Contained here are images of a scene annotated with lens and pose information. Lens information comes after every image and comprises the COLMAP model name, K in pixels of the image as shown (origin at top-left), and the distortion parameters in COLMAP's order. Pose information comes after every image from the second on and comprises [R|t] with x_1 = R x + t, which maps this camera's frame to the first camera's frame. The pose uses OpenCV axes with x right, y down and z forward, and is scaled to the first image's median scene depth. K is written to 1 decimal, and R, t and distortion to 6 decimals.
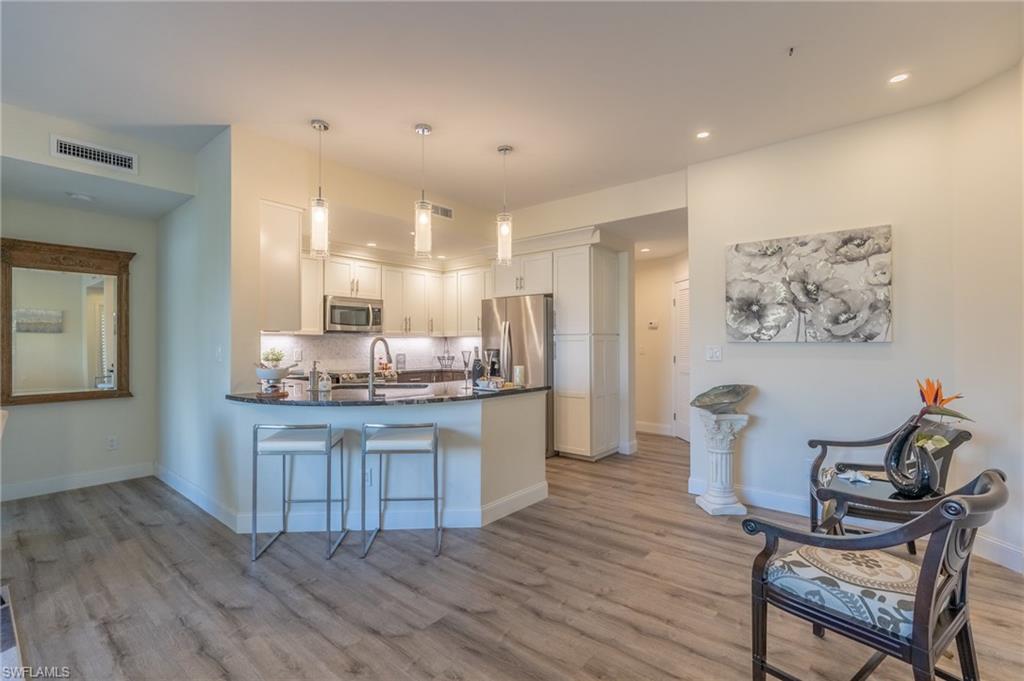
lens RADIAL K [[464.6, 0, 500.4], [0, 464.6, 343.6], [0, 0, 1]] dist [0.000251, 0.000445]
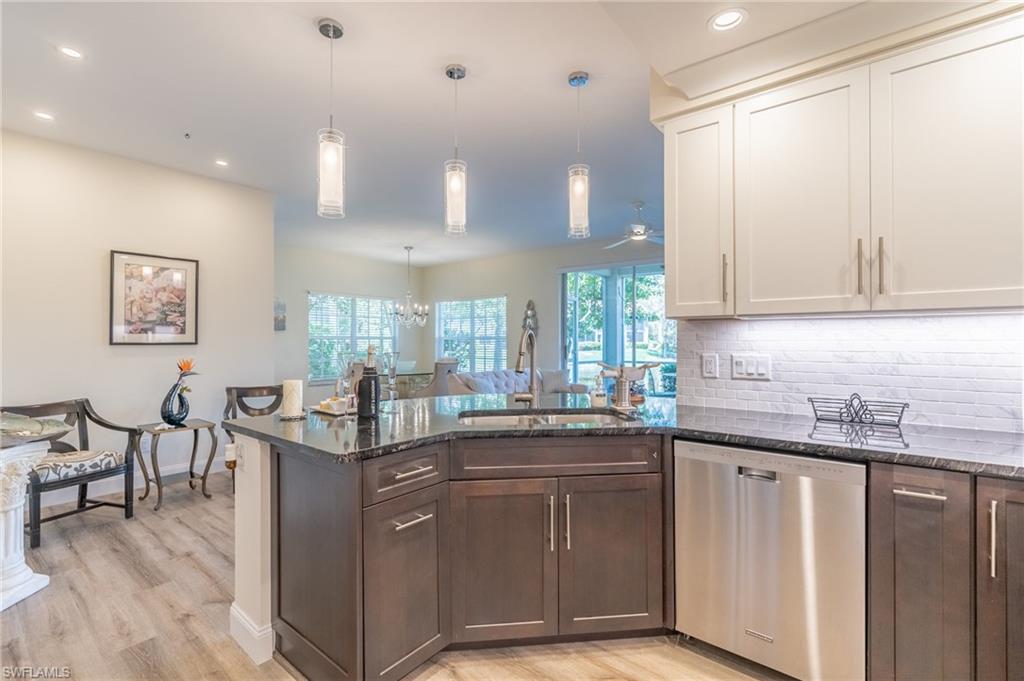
lens RADIAL K [[467.3, 0, 510.6], [0, 467.3, 341.3], [0, 0, 1]] dist [-0.000358, -0.000094]
pose [[-0.999709, 0.002582, -0.023968, -0.220186], [0.002551, 0.999996, 0.001303, 0.002261], [0.023971, 0.001242, -0.999712, 1.632529]]
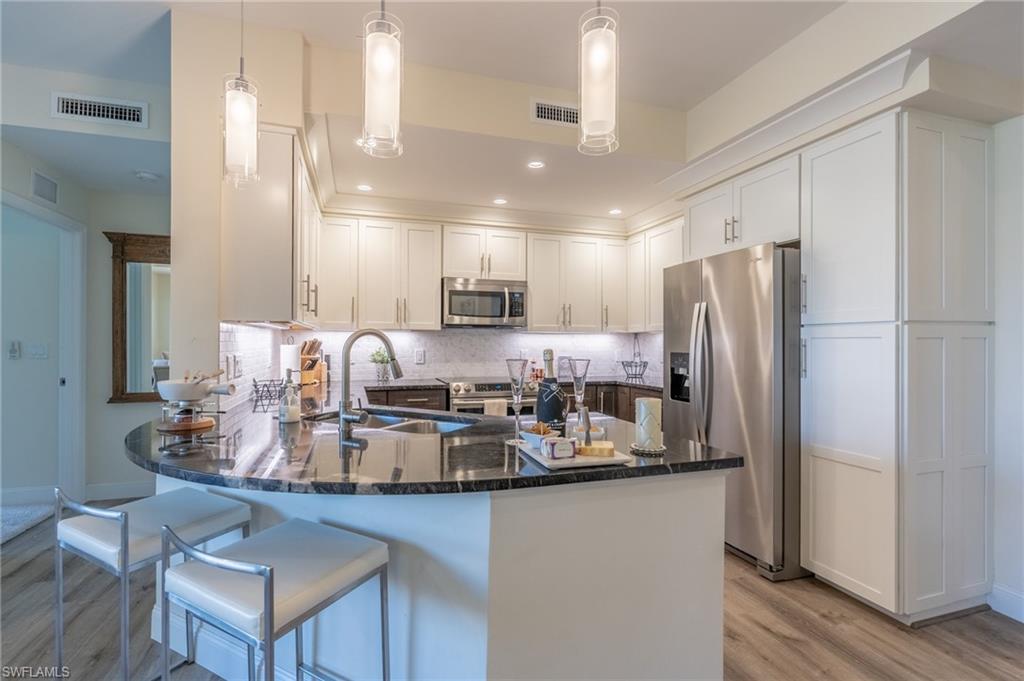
lens RADIAL K [[464.6, 0, 500.4], [0, 464.6, 343.6], [0, 0, 1]] dist [0.000251, 0.000445]
pose [[0.847742, 0.007065, -0.530362, 0.153317], [-0.005564, 0.999975, 0.004426, -0.001133], [0.530380, -0.000801, 0.847760, 0.622789]]
